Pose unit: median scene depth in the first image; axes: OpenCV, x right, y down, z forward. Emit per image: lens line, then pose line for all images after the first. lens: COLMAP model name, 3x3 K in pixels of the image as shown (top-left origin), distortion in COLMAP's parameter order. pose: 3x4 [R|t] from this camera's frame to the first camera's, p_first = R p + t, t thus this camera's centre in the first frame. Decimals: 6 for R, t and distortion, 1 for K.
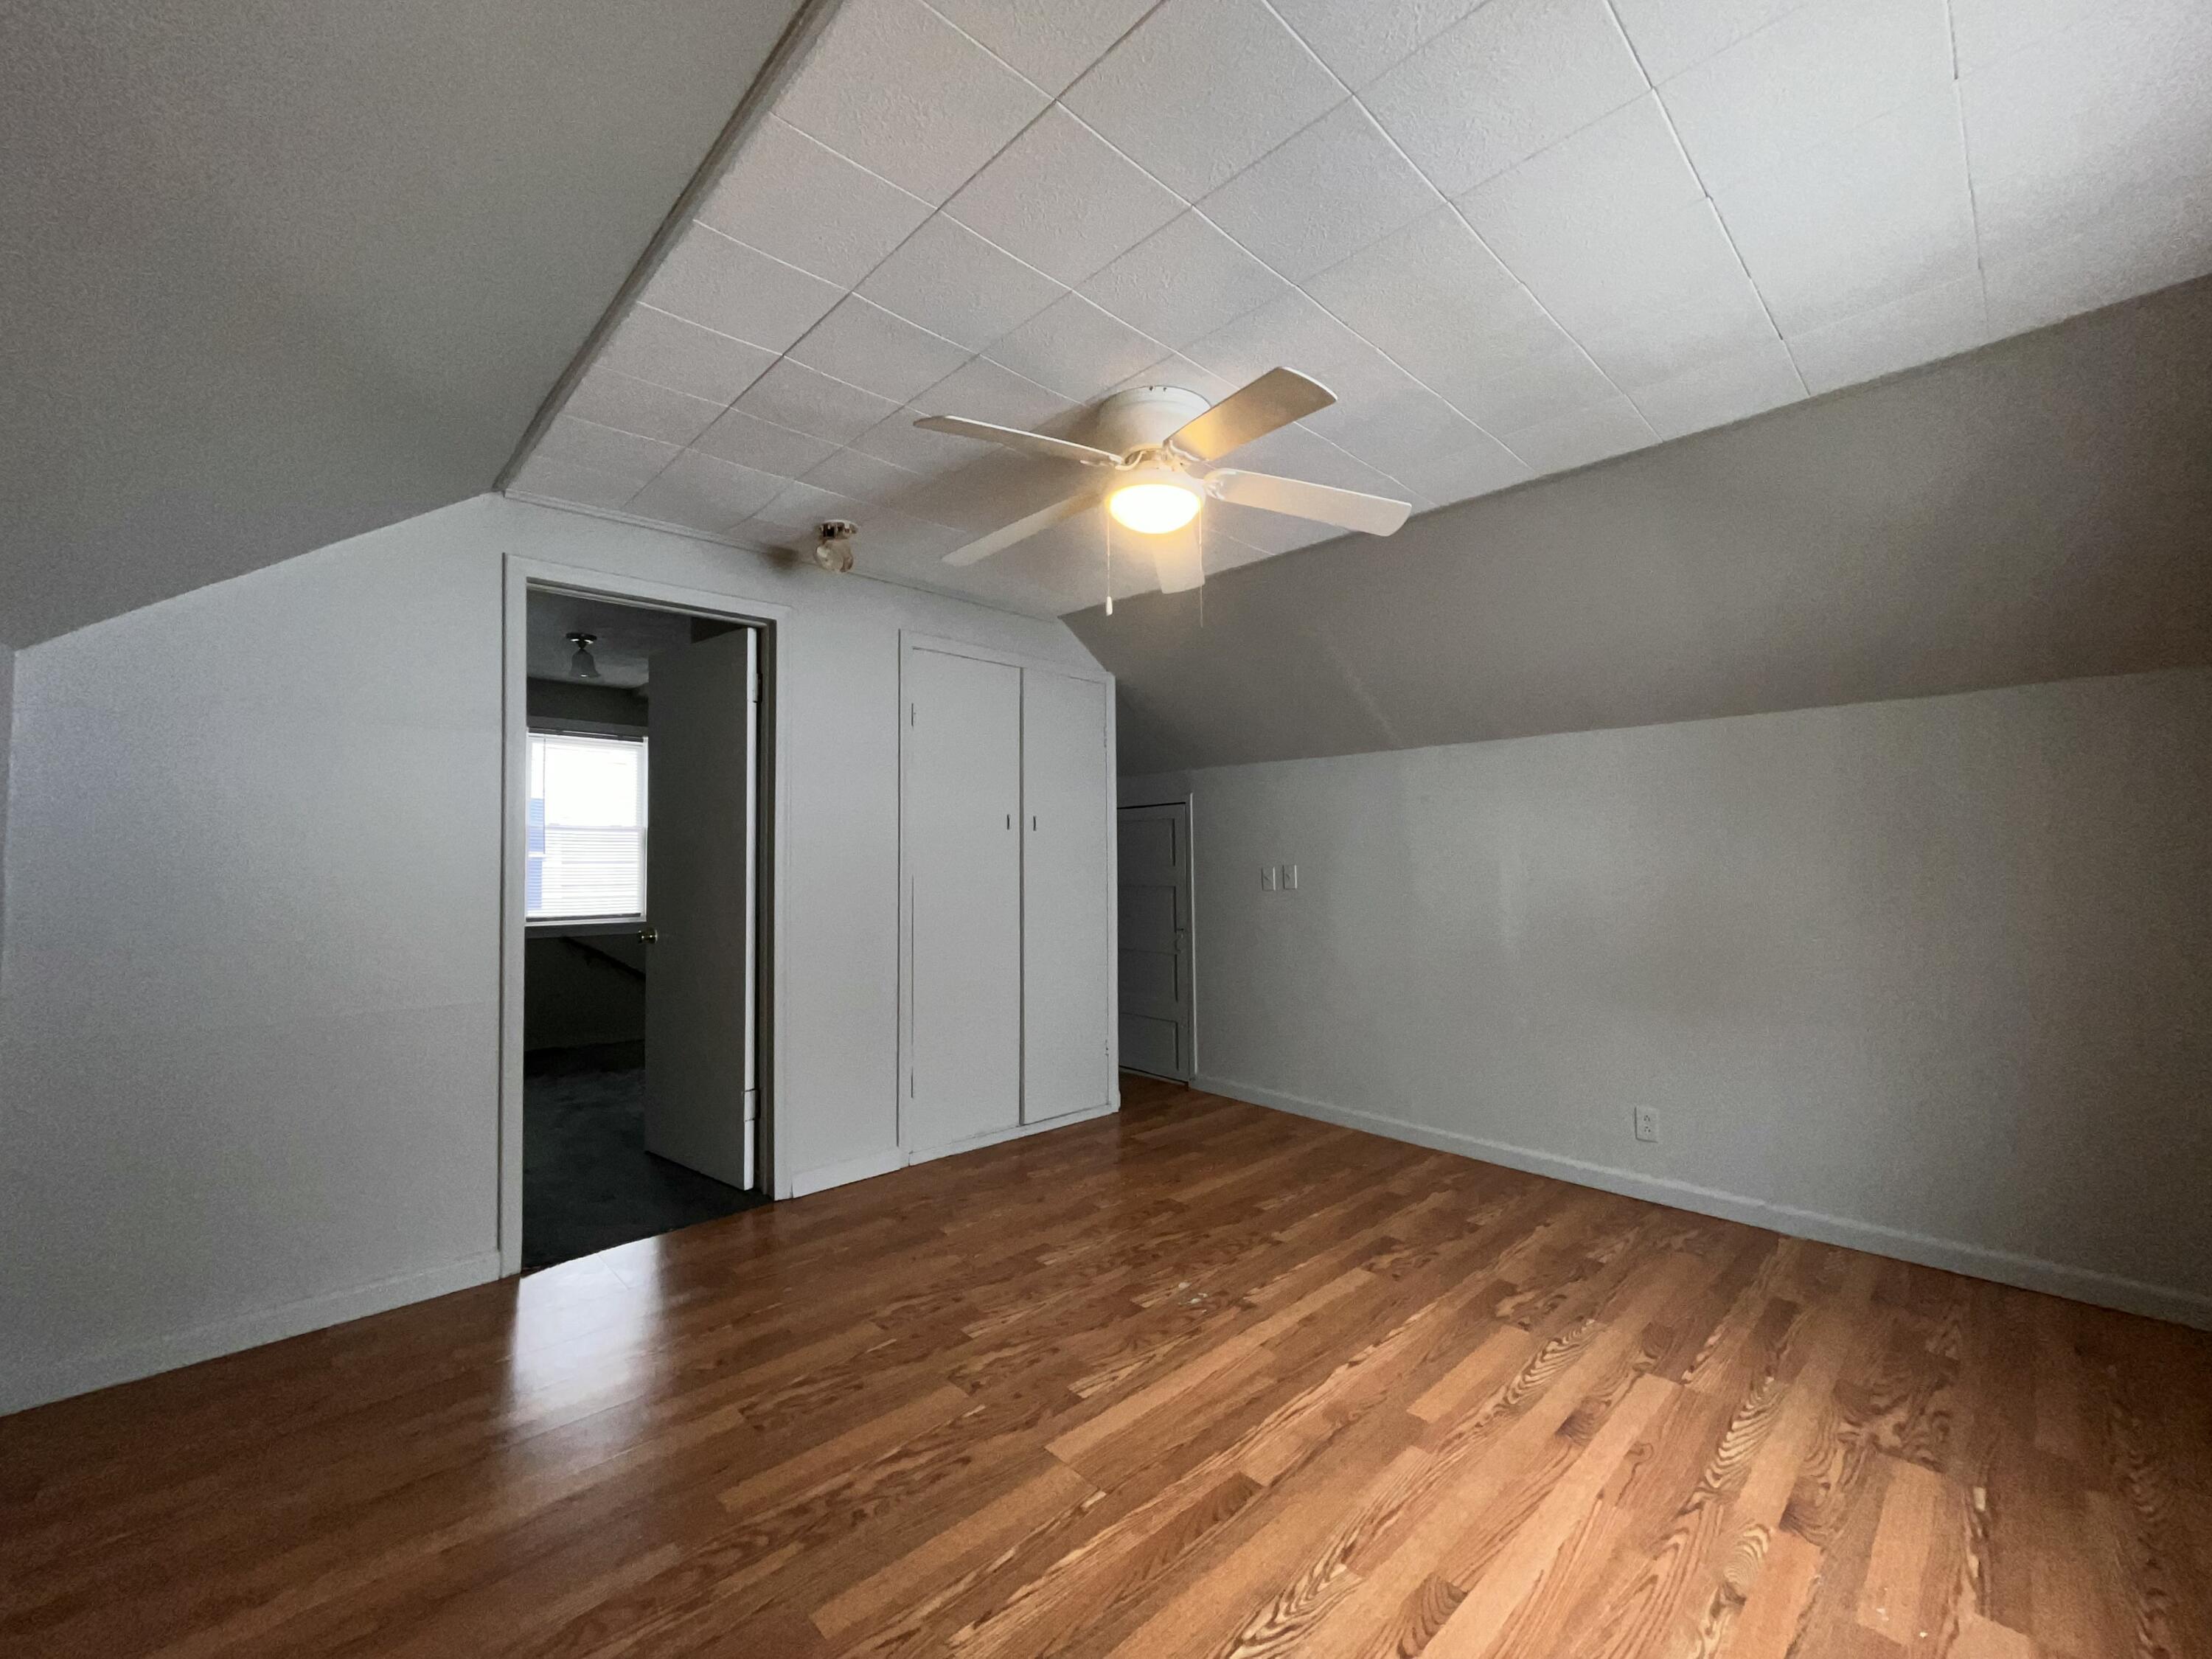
lens RADIAL K [[908.1, 0, 1102.7], [0, 908.1, 834.1], [0, 0, 1]] dist [-0.002720, -0.000168]
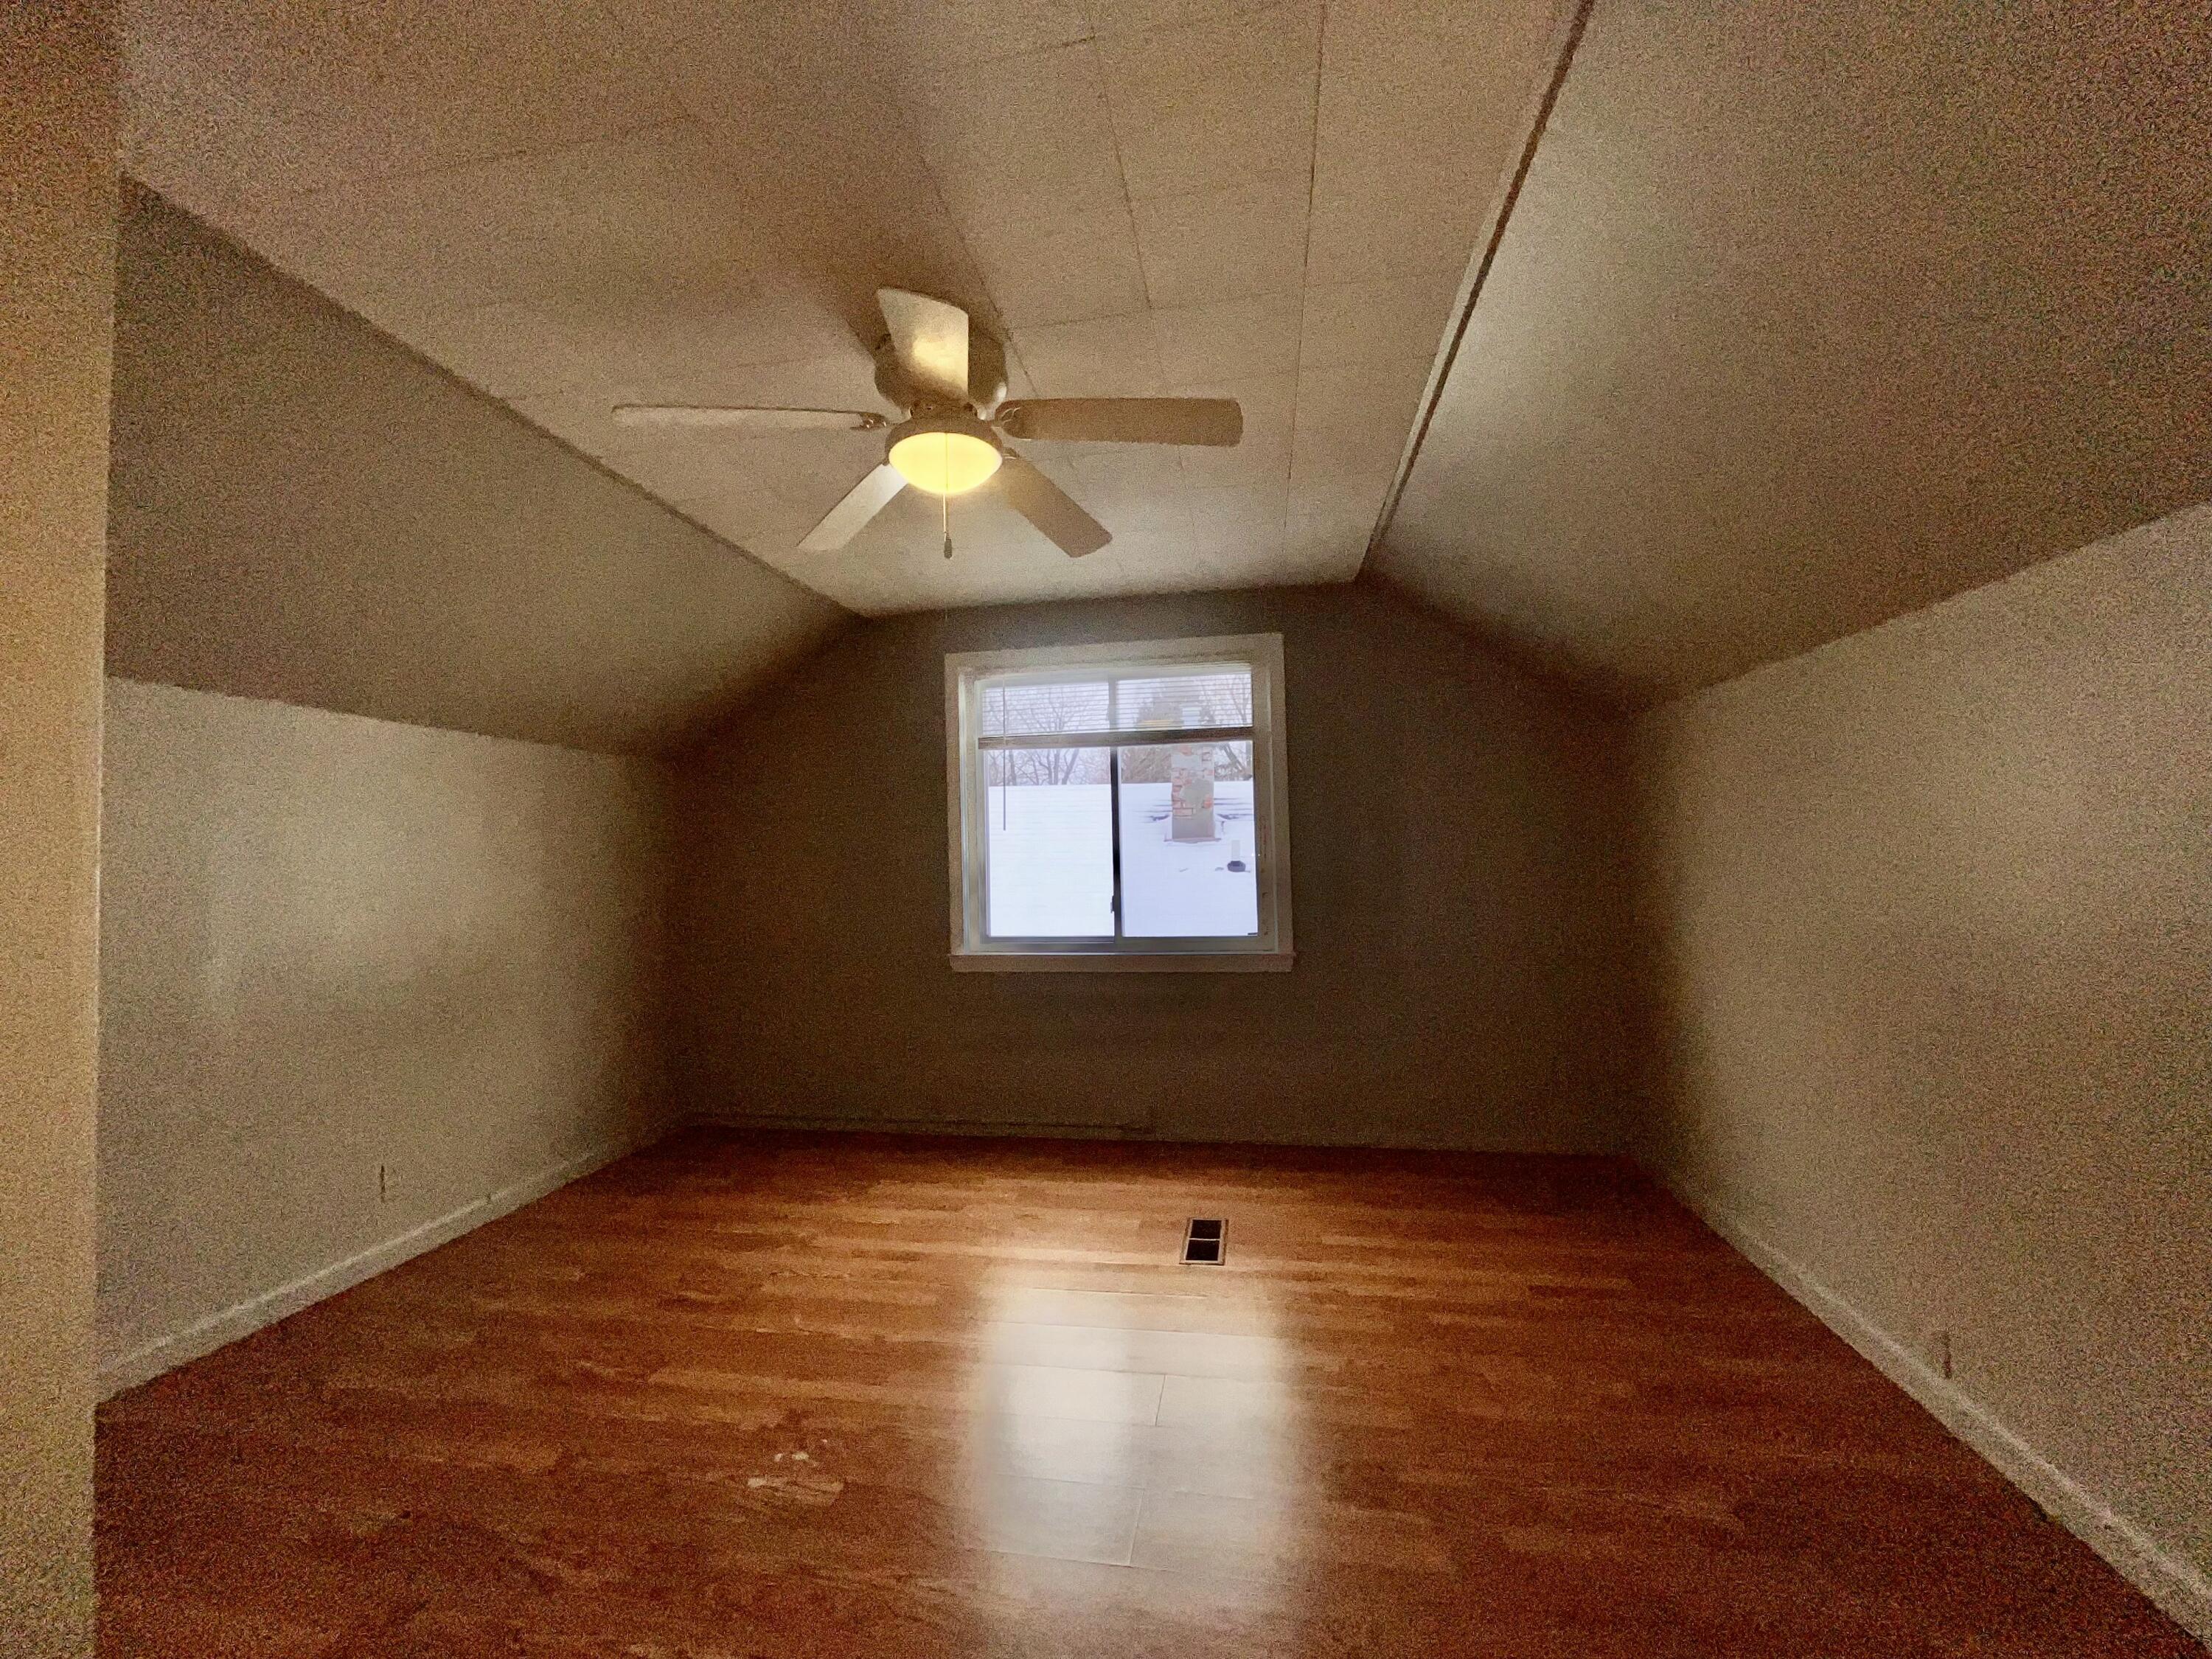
lens RADIAL K [[908.1, 0, 1103.6], [0, 908.1, 830.8], [0, 0, 1]] dist [-0.002720, -0.000168]
pose [[-0.597314, 0.042314, 0.800890, -0.673679], [-0.006056, 0.998341, -0.057263, 0.043792], [-0.801985, -0.039054, -0.596067, 1.281623]]
